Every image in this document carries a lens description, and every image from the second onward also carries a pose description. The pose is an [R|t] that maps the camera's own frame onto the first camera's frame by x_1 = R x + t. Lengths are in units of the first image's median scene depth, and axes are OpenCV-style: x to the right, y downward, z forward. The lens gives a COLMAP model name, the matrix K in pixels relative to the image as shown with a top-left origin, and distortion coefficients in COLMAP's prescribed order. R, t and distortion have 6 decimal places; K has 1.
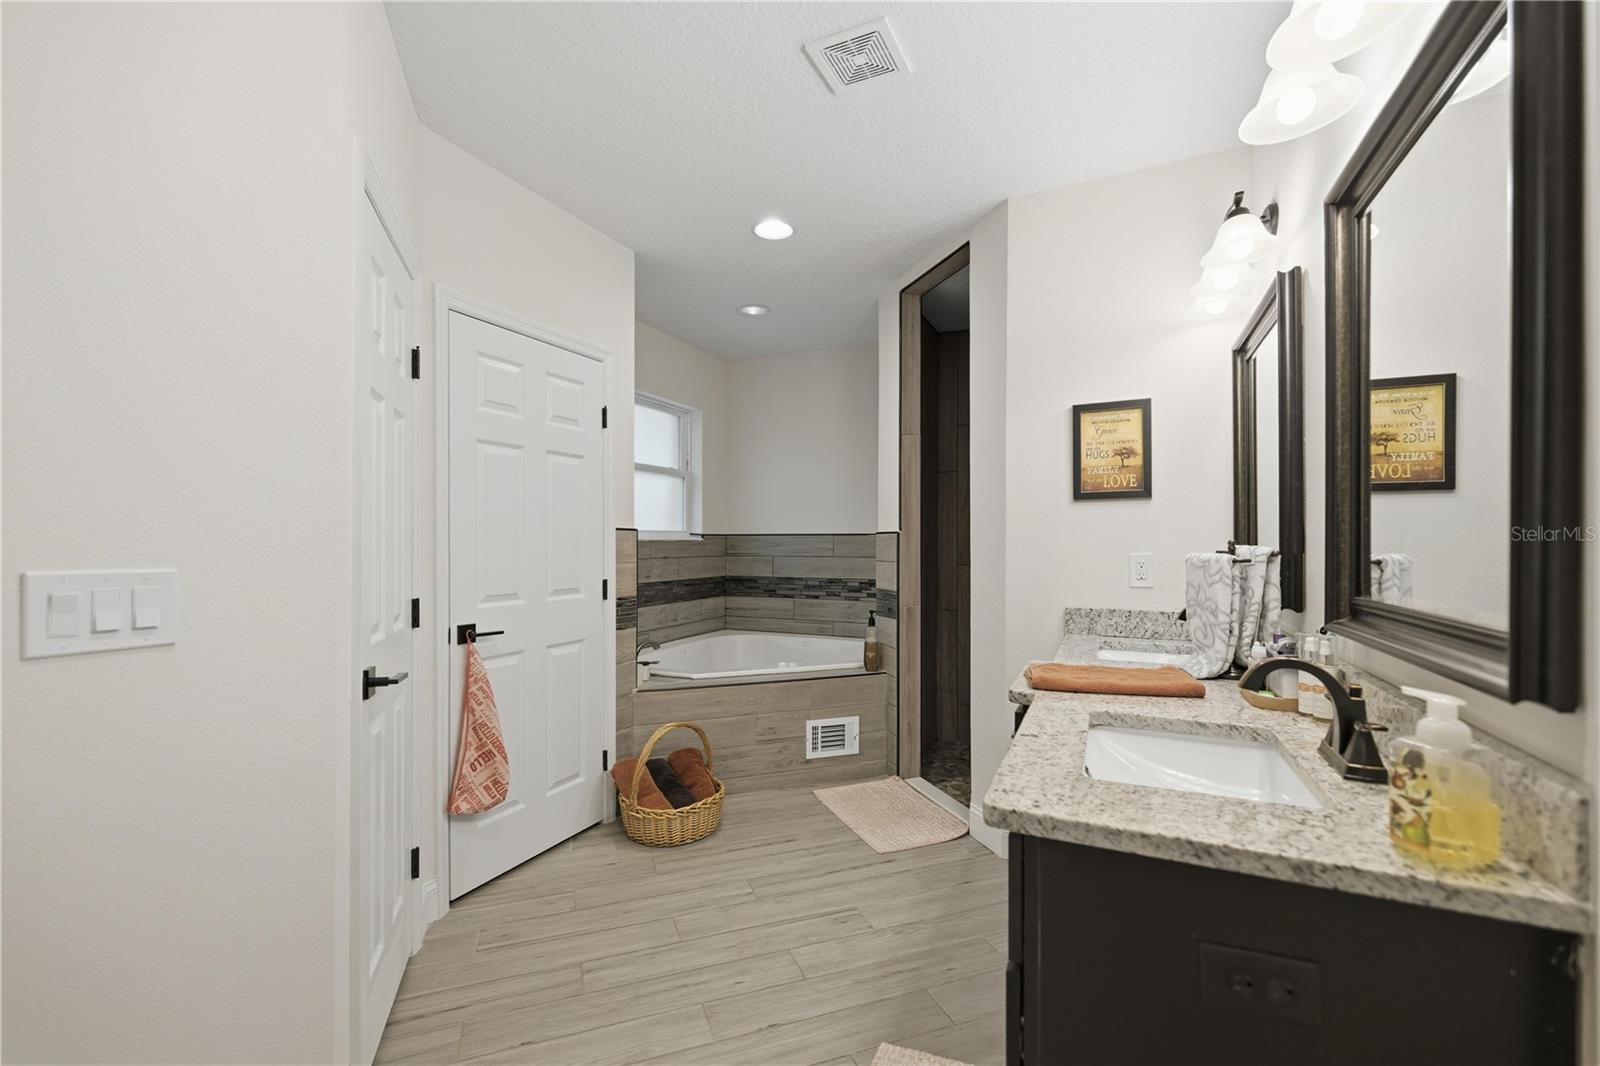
lens RADIAL K [[673.5, 0, 792.3], [0, 673.5, 525.9], [0, 0, 1]] dist [0.010156, -0.001104]
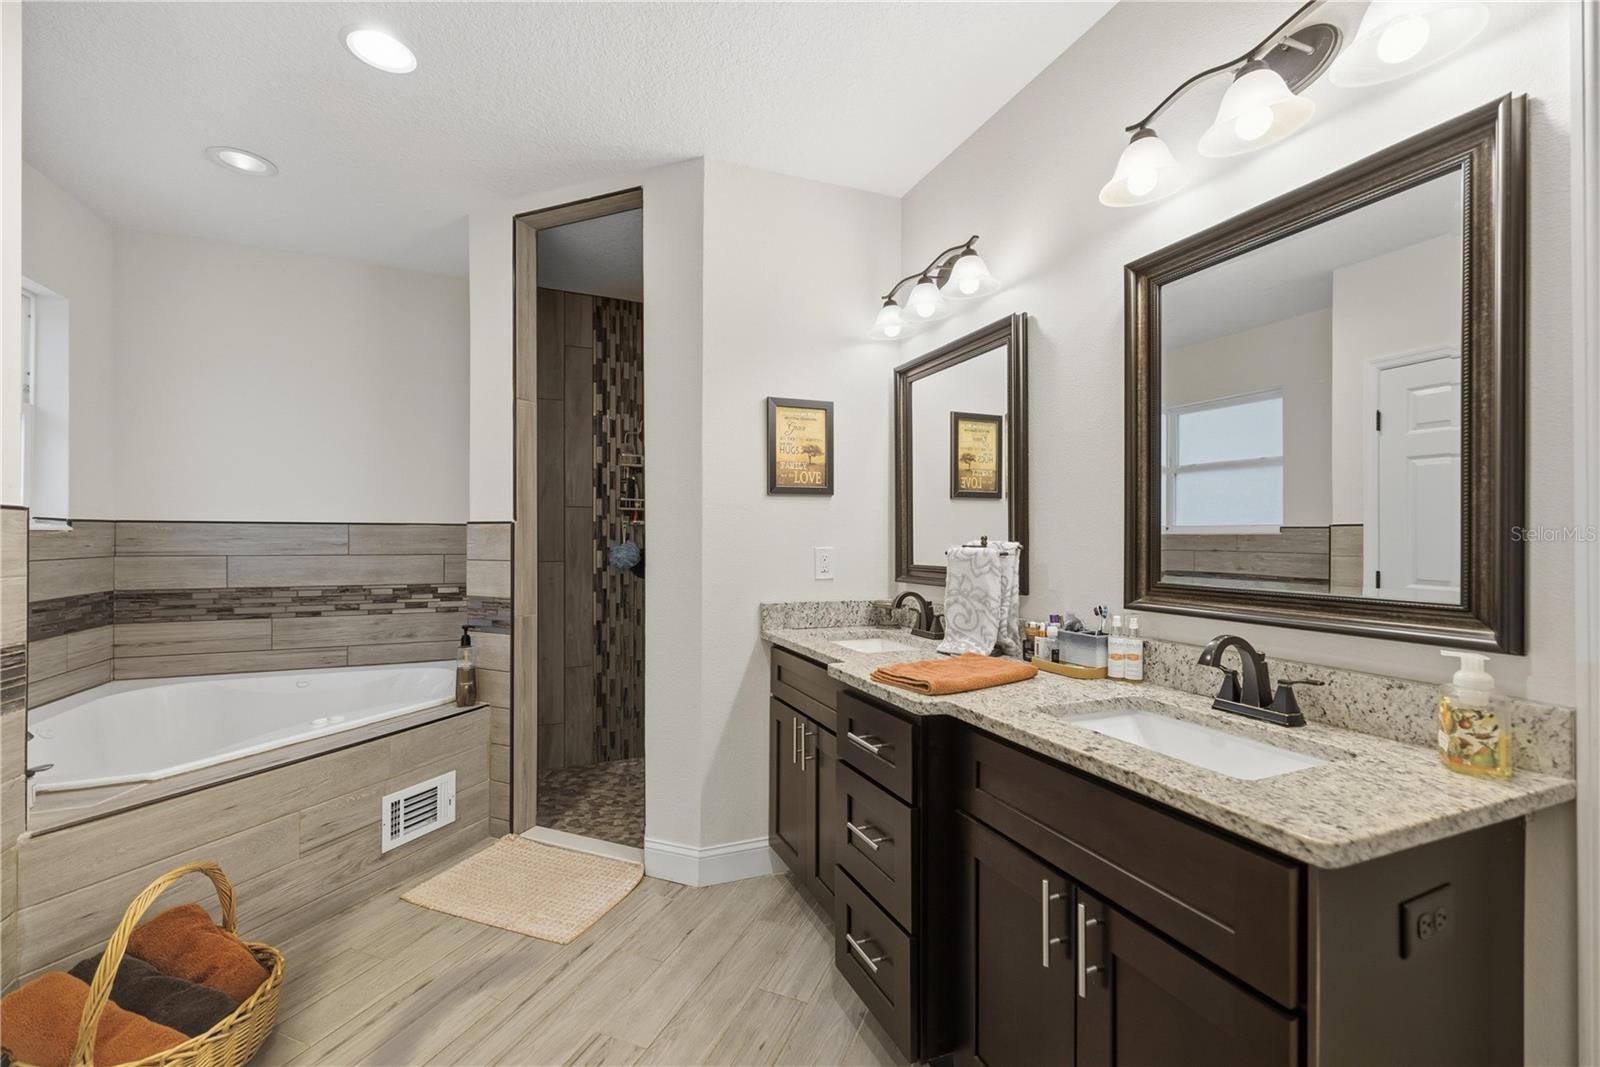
lens RADIAL K [[673.5, 0, 792.3], [0, 673.5, 526.4], [0, 0, 1]] dist [0.010156, -0.001104]
pose [[0.672223, 0.012010, 0.740251, -0.214982], [-0.021580, 0.999761, 0.003377, 0.003923], [-0.740034, -0.018244, 0.672322, 0.241063]]
